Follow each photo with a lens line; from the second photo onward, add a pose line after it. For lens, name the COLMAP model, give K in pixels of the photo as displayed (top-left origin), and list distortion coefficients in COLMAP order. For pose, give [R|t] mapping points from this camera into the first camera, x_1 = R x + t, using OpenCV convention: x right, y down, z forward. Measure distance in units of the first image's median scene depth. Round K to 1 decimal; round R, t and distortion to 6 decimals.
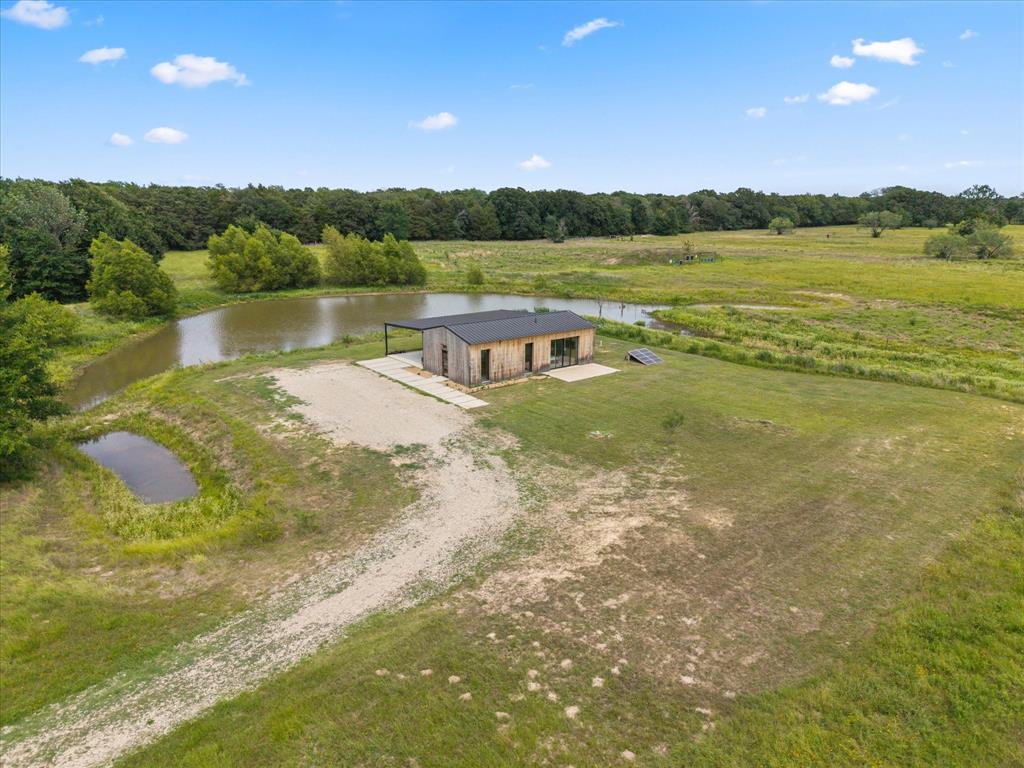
lens RADIAL K [[706.1, 0, 512.0], [0, 706.1, 384.0], [0, 0, 1]] dist [0.001103, -0.002785]
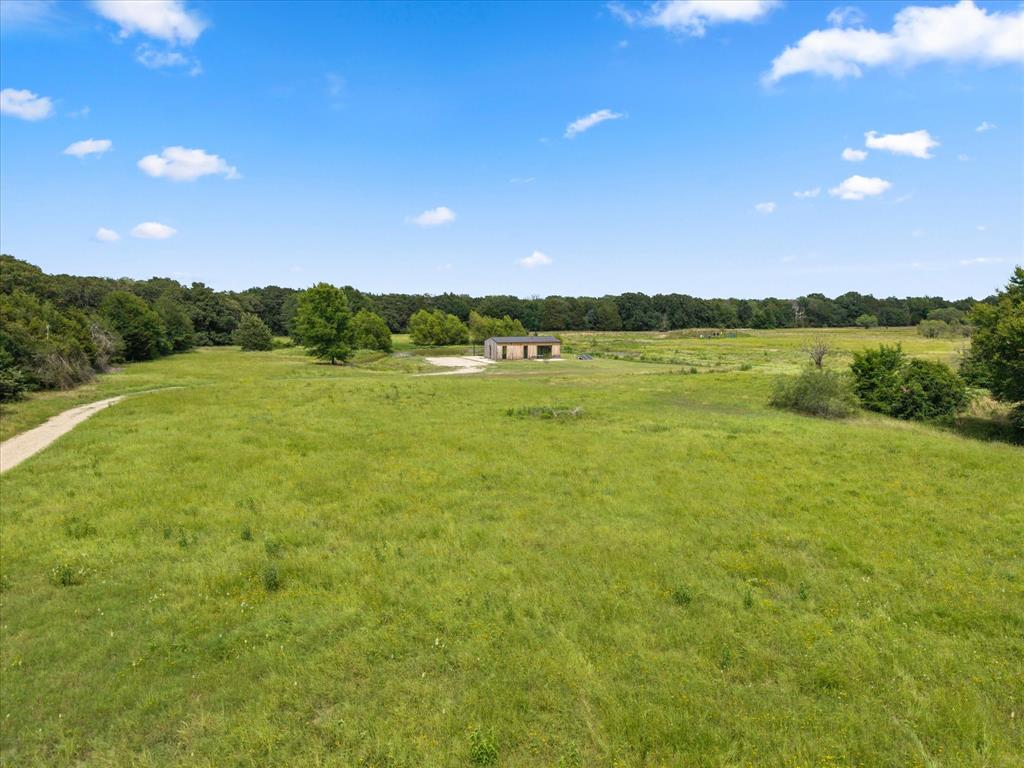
lens RADIAL K [[706.1, 0, 512.0], [0, 706.1, 384.0], [0, 0, 1]] dist [0.001103, -0.002785]
pose [[0.962576, 0.020102, -0.270266, 0.155730], [-0.061374, 0.987506, -0.145141, 0.103442], [0.263972, 0.156297, 0.951783, -0.312425]]
